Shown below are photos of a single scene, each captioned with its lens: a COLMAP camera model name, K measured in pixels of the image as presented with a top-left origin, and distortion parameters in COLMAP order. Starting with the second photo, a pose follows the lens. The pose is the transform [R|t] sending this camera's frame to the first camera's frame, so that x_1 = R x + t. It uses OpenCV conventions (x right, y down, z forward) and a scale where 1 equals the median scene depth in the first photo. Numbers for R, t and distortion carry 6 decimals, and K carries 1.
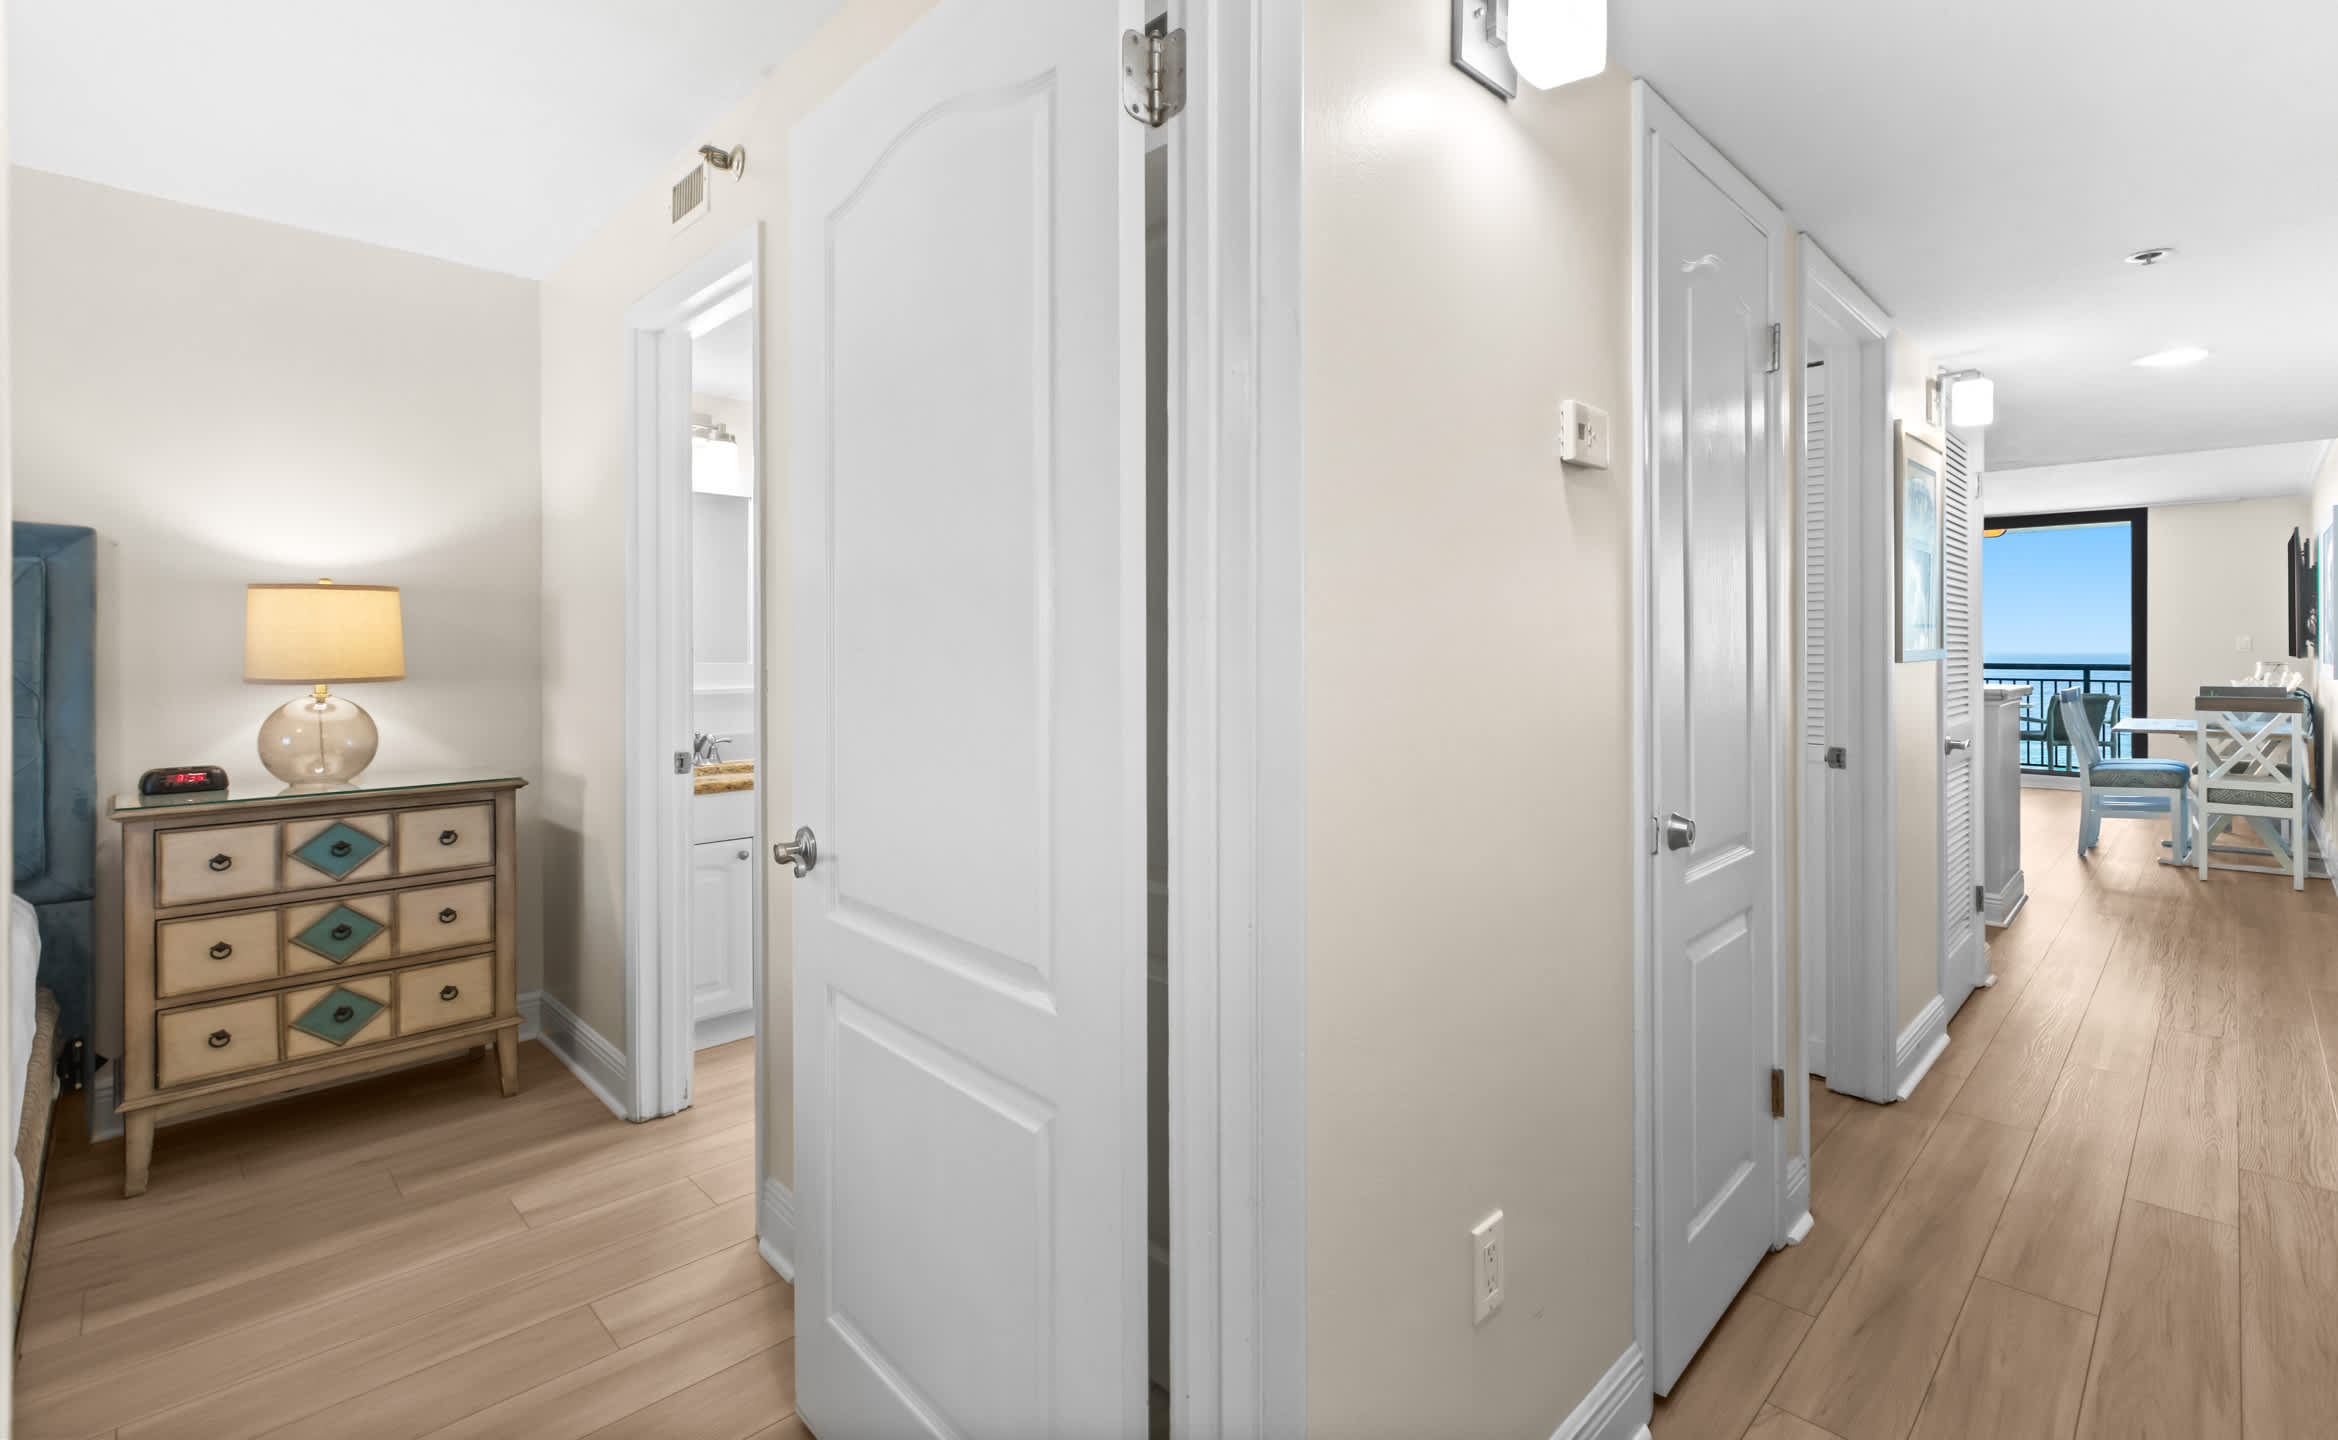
lens RADIAL K [[1067.8, 0, 1181.9], [0, 1067.8, 655.1], [0, 0, 1]] dist [0.001332, 0.000817]
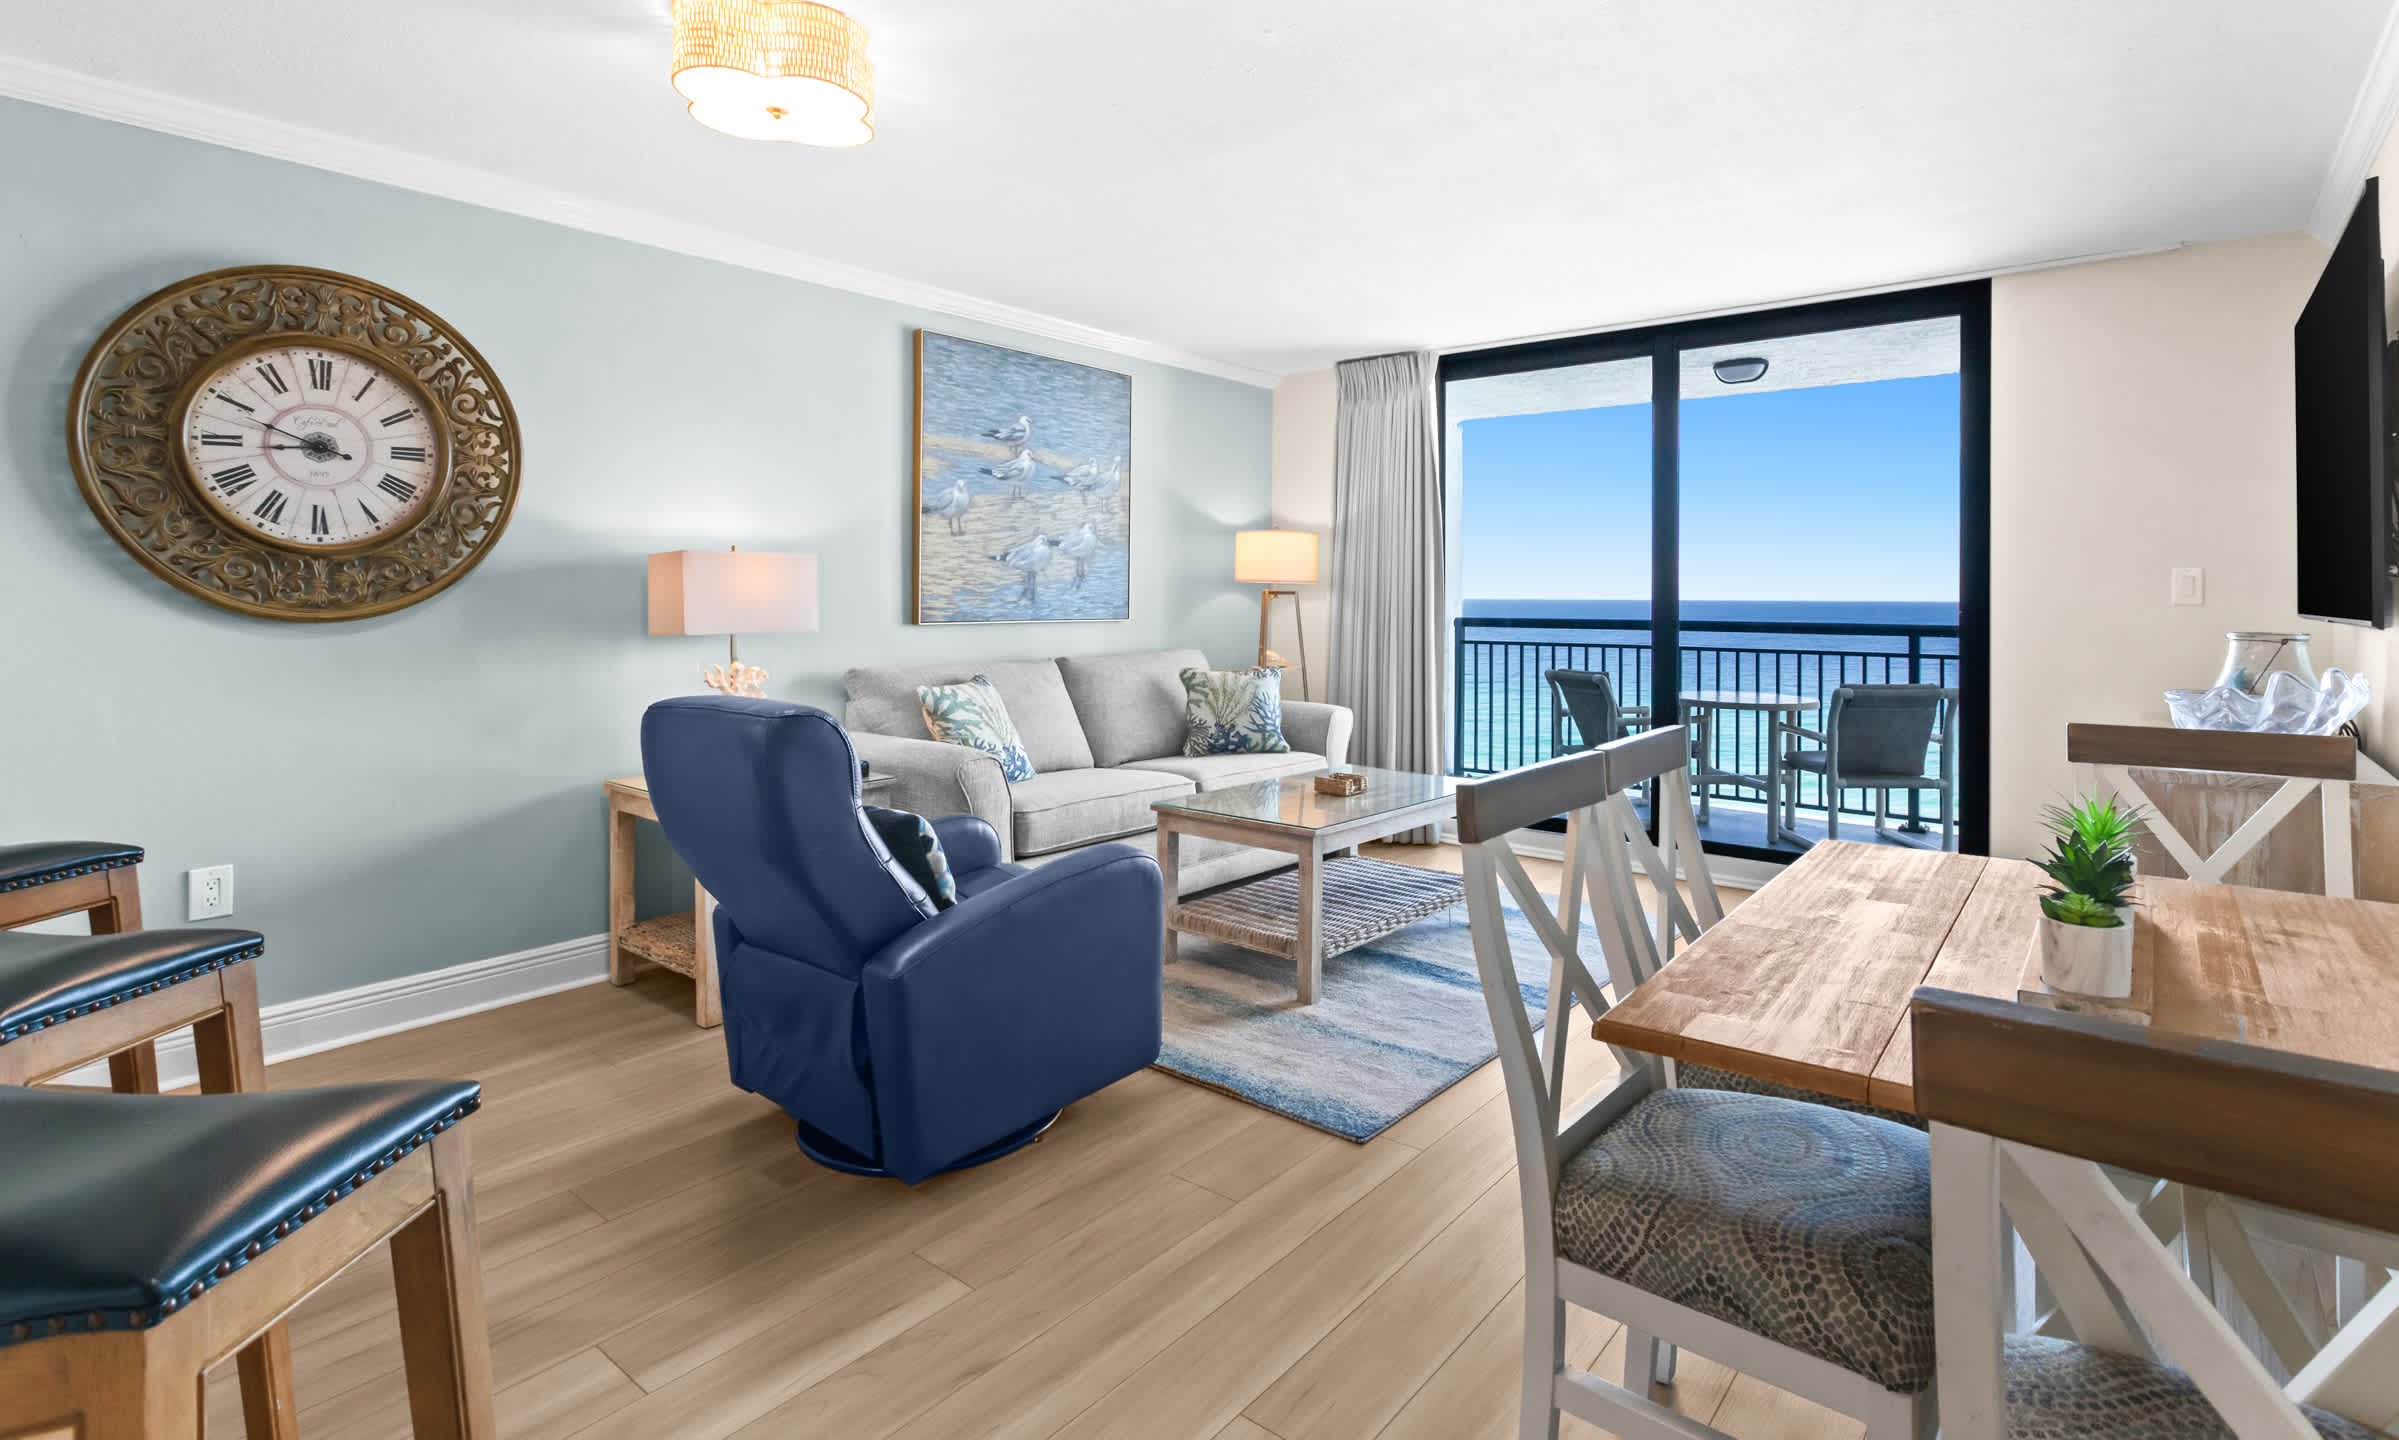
lens RADIAL K [[1133.0, 0, 1268.6], [0, 1133.0, 587.4], [0, 0, 1]] dist [-0.001165, 0.003198]
pose [[0.993656, 0.010418, 0.111976, 0.428826], [-0.009415, 0.999911, -0.009484, -0.001653], [-0.112065, 0.008370, 0.993666, 0.439281]]
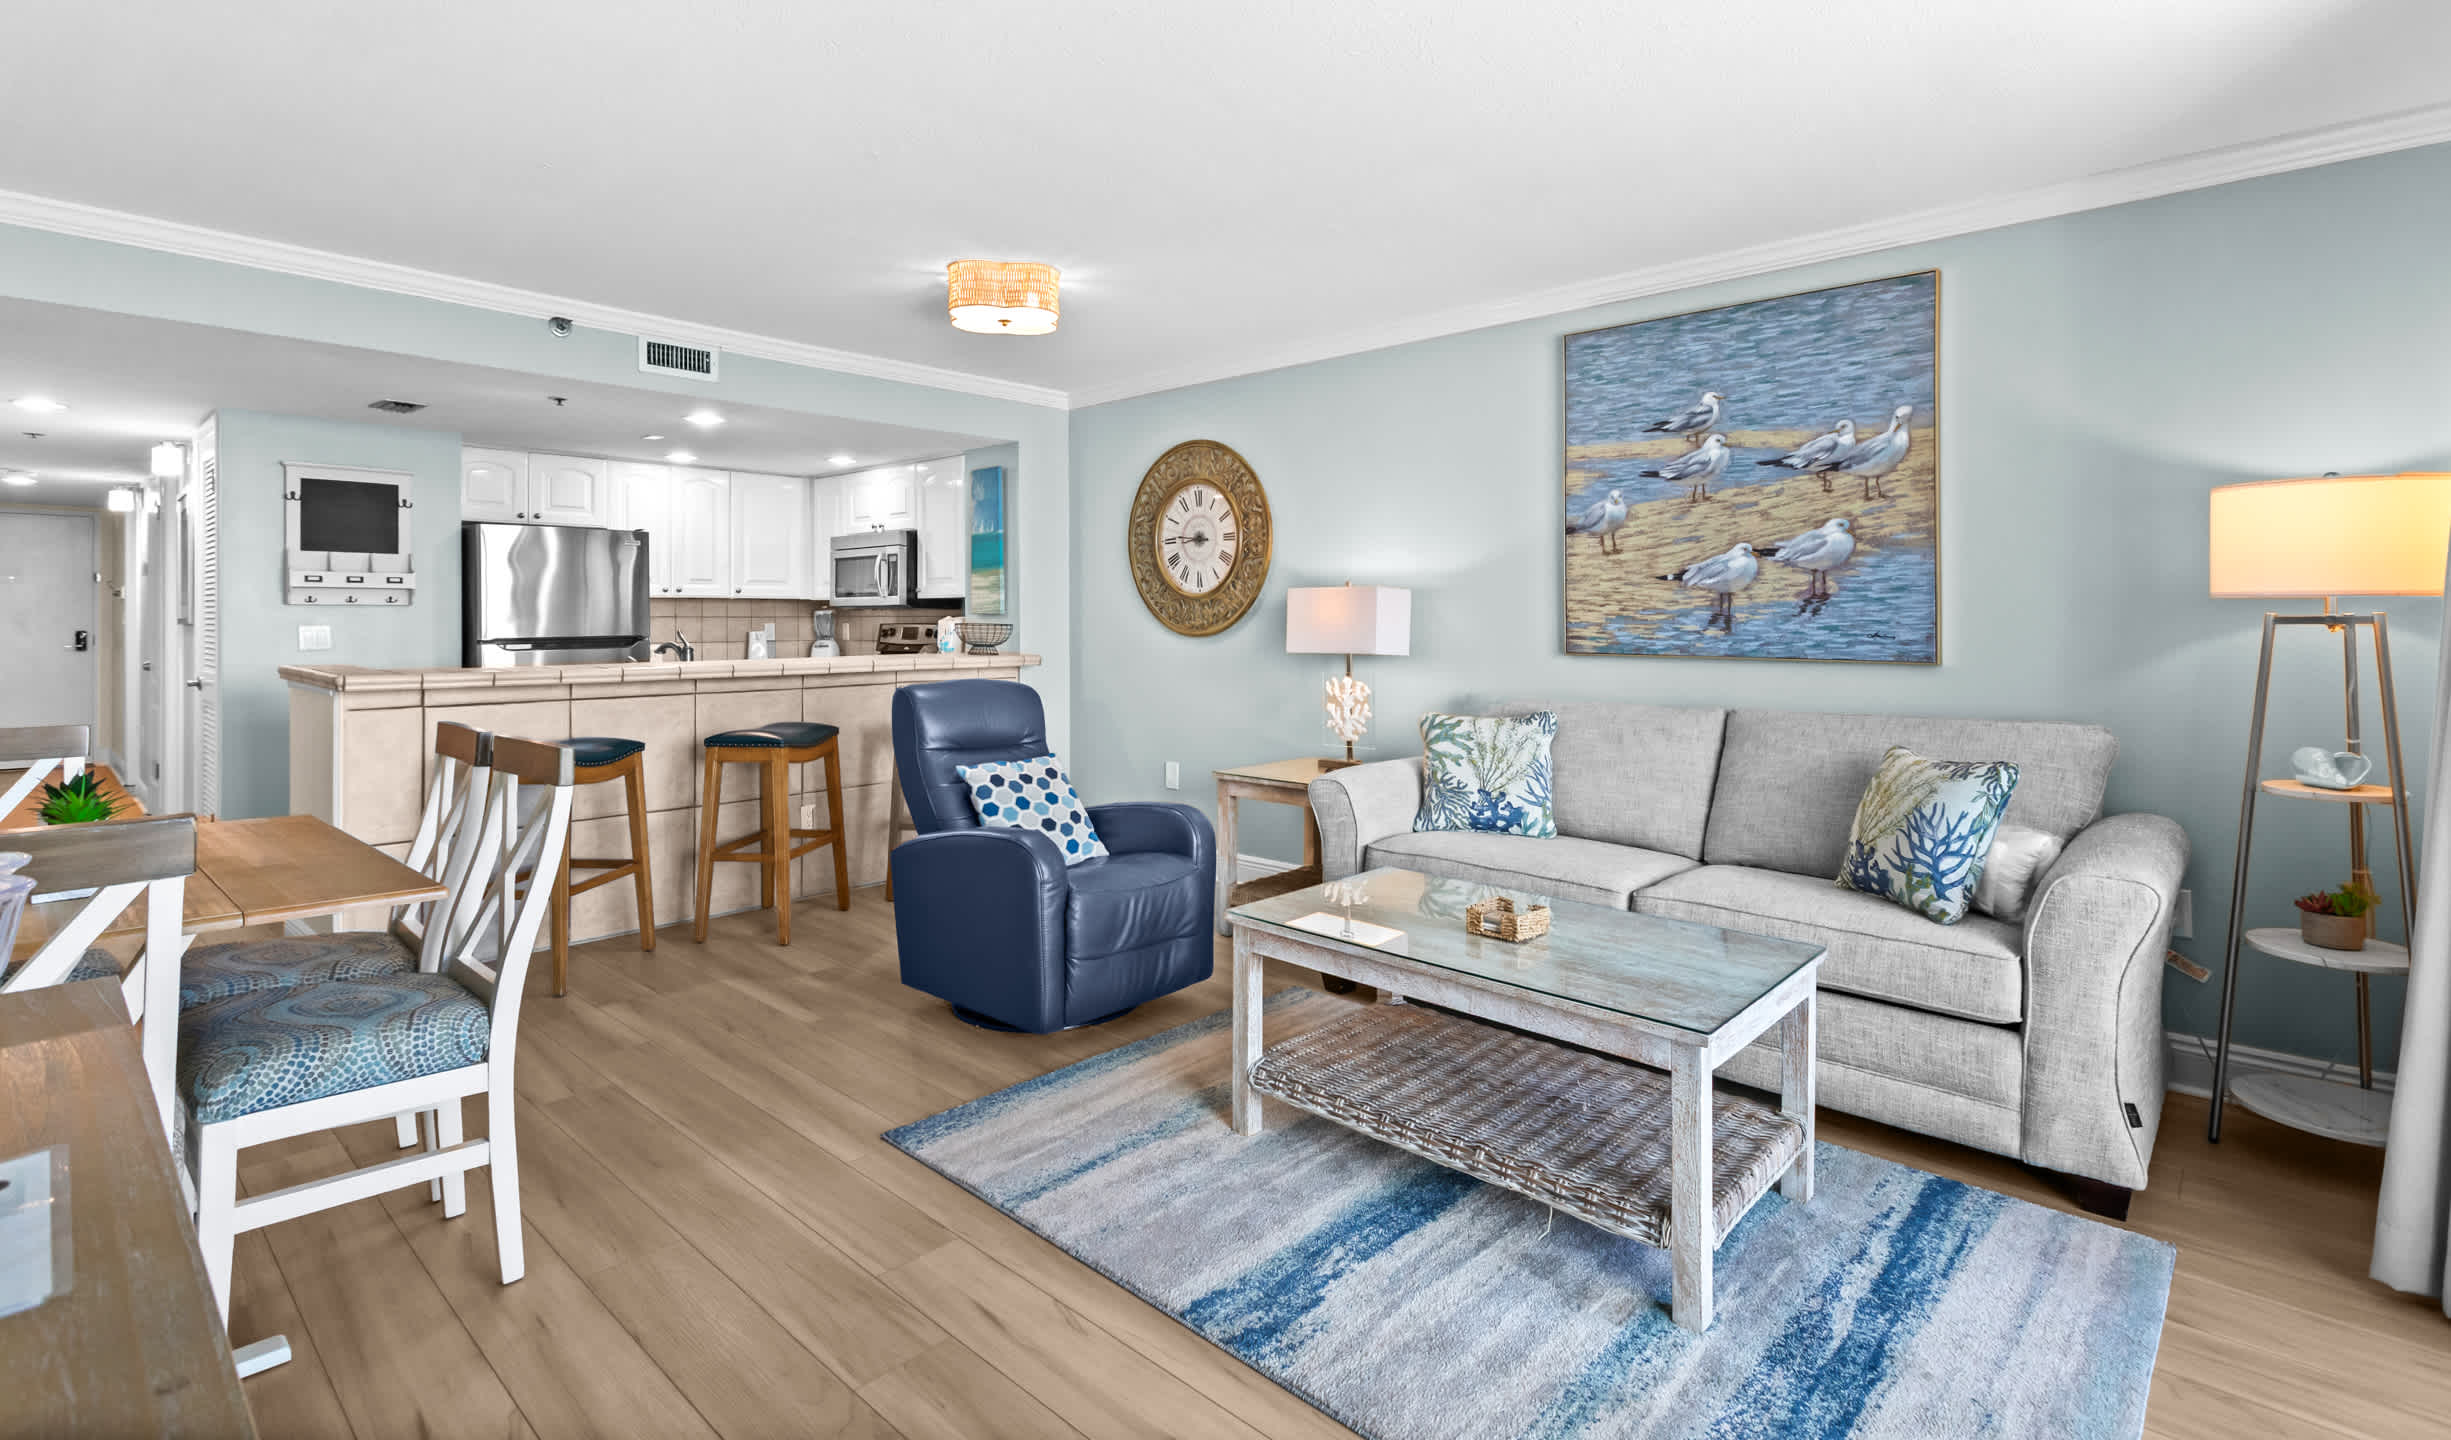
lens RADIAL K [[1154.5, 0, 1241.5], [0, 1154.5, 620.4], [0, 0, 1]] dist [0.003928, -0.000165]
pose [[0.035515, 0.006381, -0.999349, 0.710147], [-0.006798, 0.999958, 0.006143, -0.003910], [0.999346, 0.006575, 0.035557, 0.717958]]
